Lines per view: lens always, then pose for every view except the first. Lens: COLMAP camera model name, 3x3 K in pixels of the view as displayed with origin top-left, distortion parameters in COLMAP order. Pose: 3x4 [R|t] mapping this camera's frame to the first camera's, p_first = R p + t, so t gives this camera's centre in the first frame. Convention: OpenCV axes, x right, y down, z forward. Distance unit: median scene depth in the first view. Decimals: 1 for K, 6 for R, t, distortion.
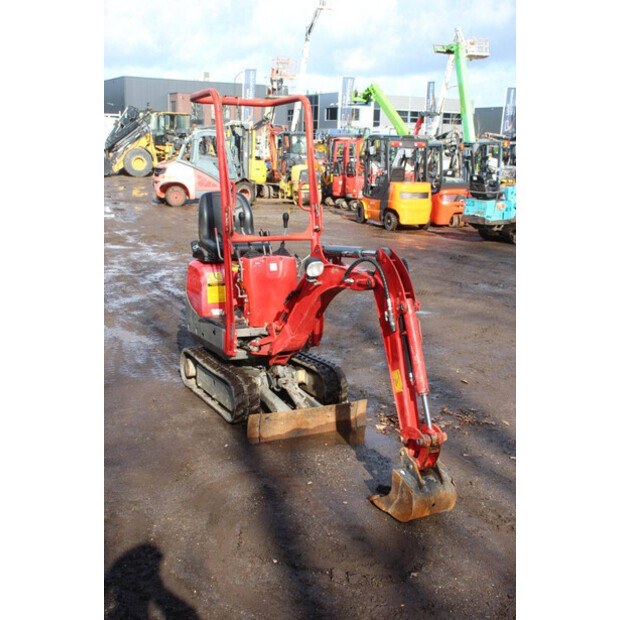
lens RADIAL K [[766.0, 0, 313.5], [0, 766.0, 309.2], [0, 0, 1]] dist [0.031998, 0.000000]
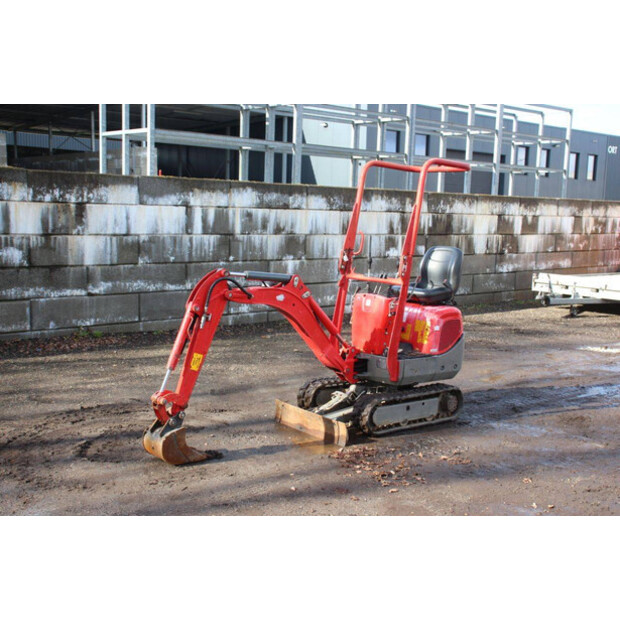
lens RADIAL K [[766.0, 0, 315.2], [0, 766.0, 305.4], [0, 0, 1]] dist [0.031998, 0.000000]
pose [[0.231084, 0.101434, -0.967632, 1.155923], [-0.228642, 0.972360, 0.047327, -0.094388], [0.945687, 0.210305, 0.247889, 0.669492]]
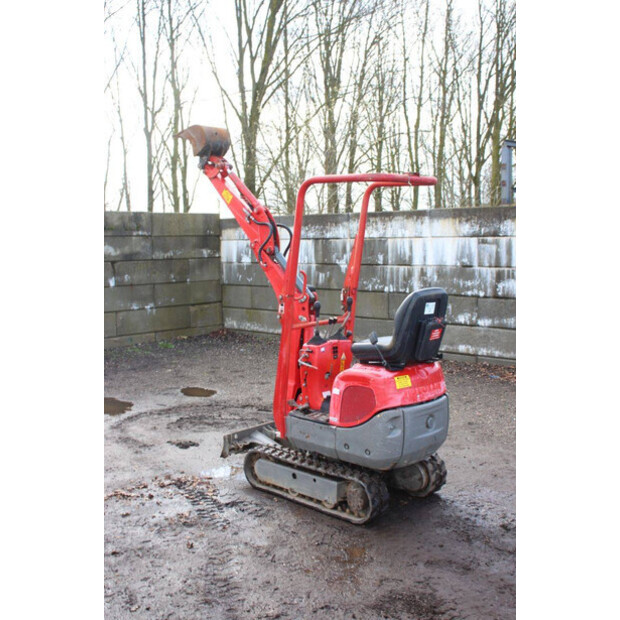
lens RADIAL K [[766.0, 0, 306.8], [0, 766.0, 310.1], [0, 0, 1]] dist [0.031998, 0.000000]
pose [[-0.947086, 0.022294, -0.320205, 0.313388], [-0.075128, 0.954478, 0.288664, -0.430803], [0.312064, 0.297446, -0.902298, 2.050151]]
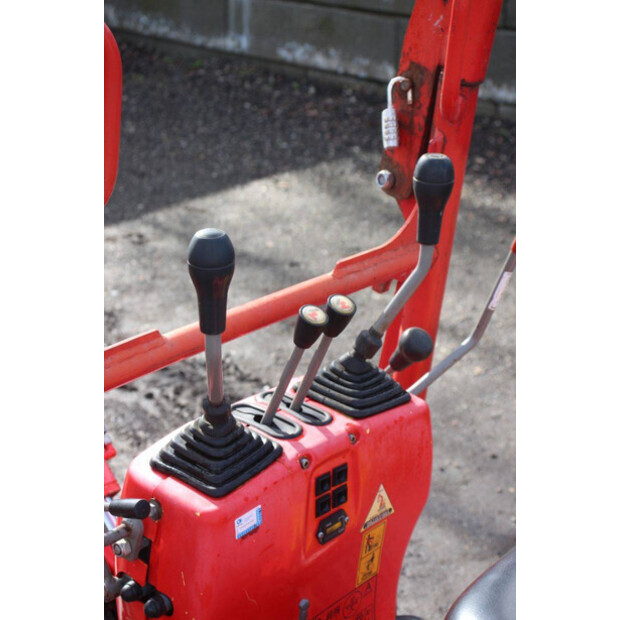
lens RADIAL K [[1273.6, 0, 307.3], [0, 1273.6, 309.6], [0, 0, 1]] dist [0.298535, 0.000000]
pose [[-0.949122, 0.091331, -0.301374, 0.017857], [-0.091209, 0.836271, 0.540677, -0.260490], [0.301411, 0.540657, -0.785393, 1.304509]]
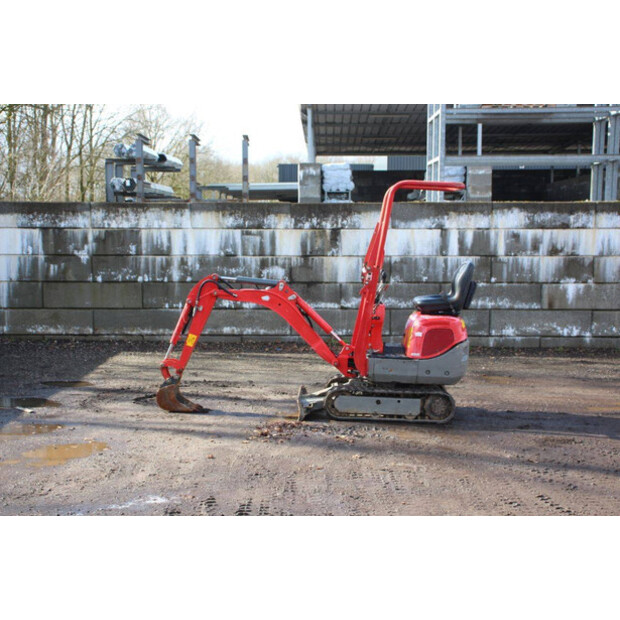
lens RADIAL K [[922.4, 0, 308.5], [0, 922.4, 305.1], [0, 0, 1]] dist [0.078090, 0.000000]
pose [[-0.487448, 0.046681, -0.871903, 1.533481], [-0.199502, 0.966201, 0.163264, -0.331229], [0.850055, 0.253530, -0.461660, 1.788613]]
